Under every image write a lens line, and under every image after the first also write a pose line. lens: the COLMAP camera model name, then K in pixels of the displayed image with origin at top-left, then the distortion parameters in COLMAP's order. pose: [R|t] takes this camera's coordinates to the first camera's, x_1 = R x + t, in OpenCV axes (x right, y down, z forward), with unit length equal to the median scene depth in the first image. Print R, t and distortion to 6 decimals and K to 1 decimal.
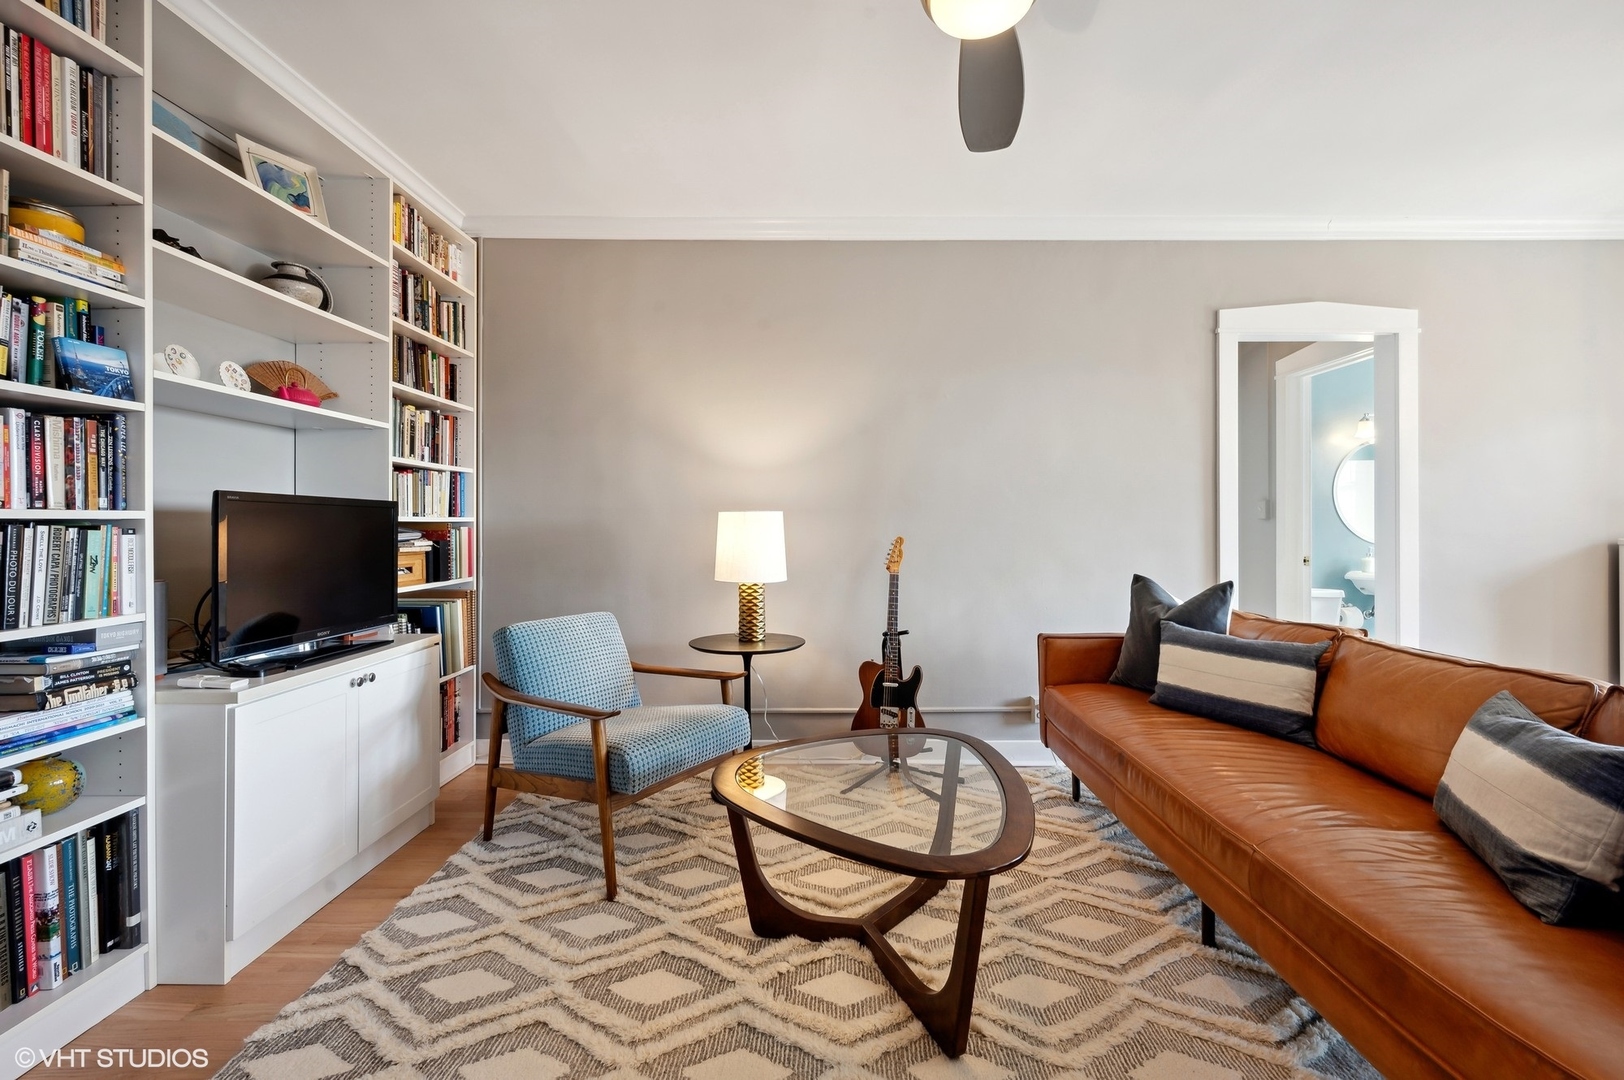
lens RADIAL K [[675.6, 0, 816.8], [0, 675.6, 539.2], [0, 0, 1]] dist [-0.005021, -0.001118]
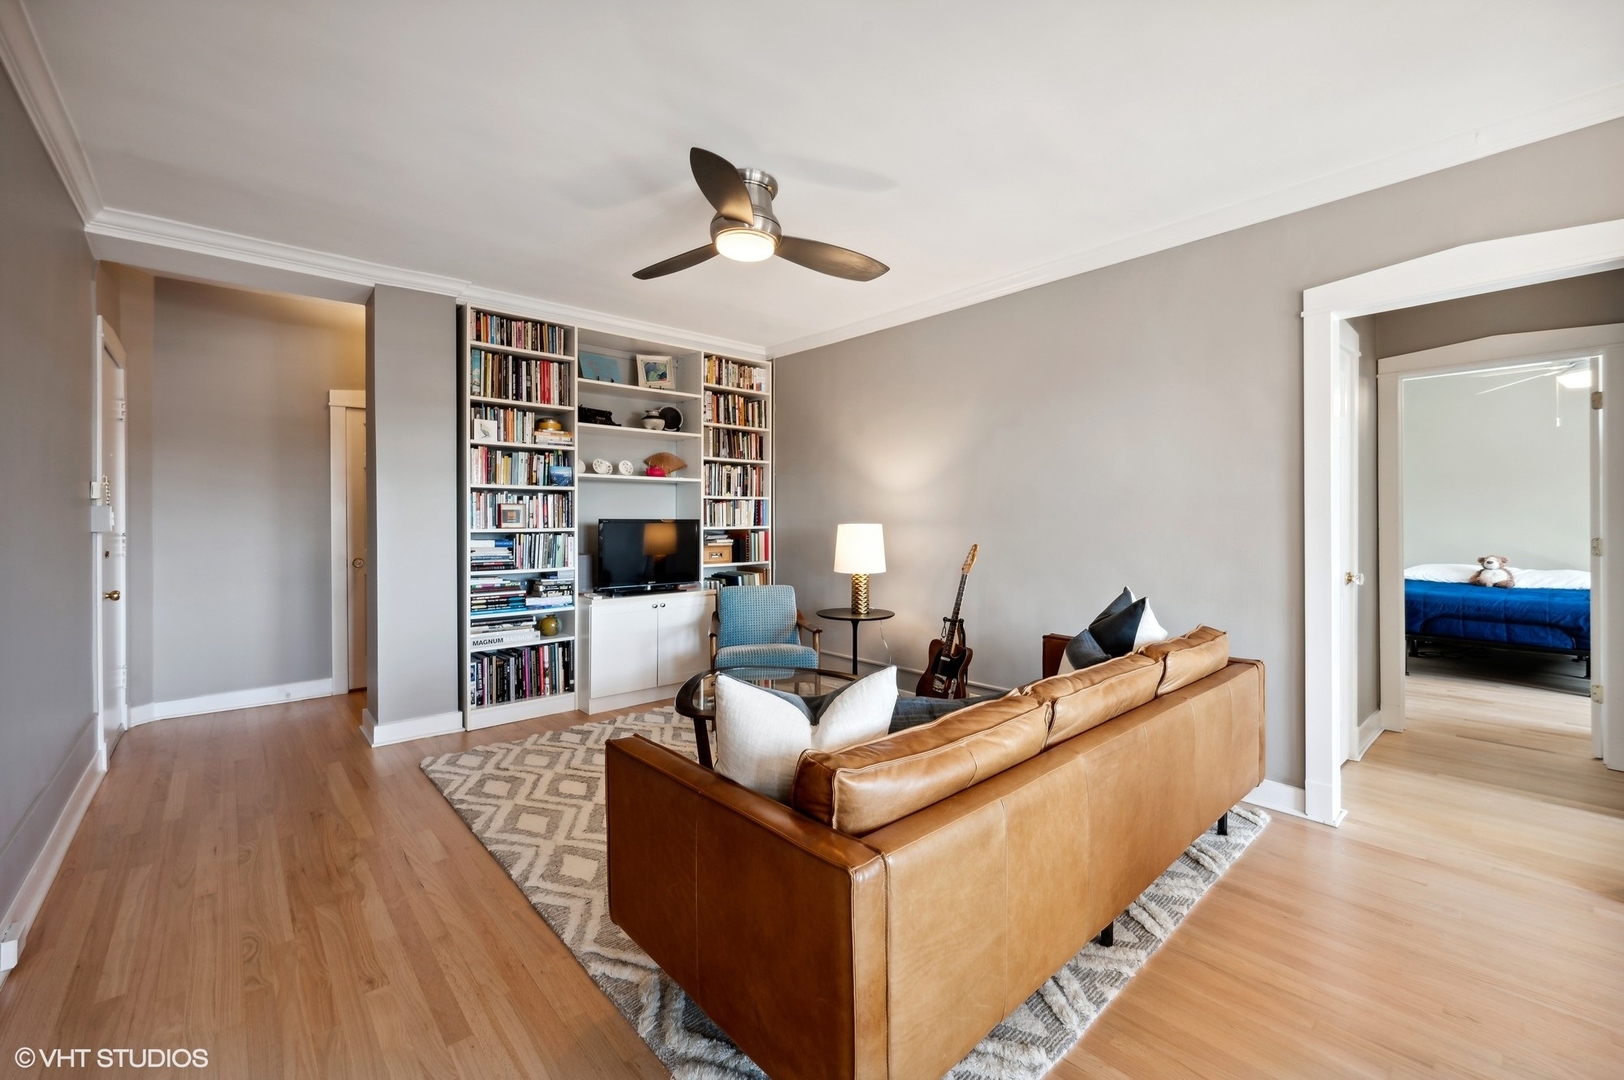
lens RADIAL K [[675.6, 0, 851.9], [0, 675.6, 547.0], [0, 0, 1]] dist [-0.005021, -0.001118]
pose [[0.686320, 0.028877, -0.726726, 1.118793], [-0.014644, 0.999558, 0.025889, -0.034290], [0.727152, -0.007126, 0.686439, -0.016640]]
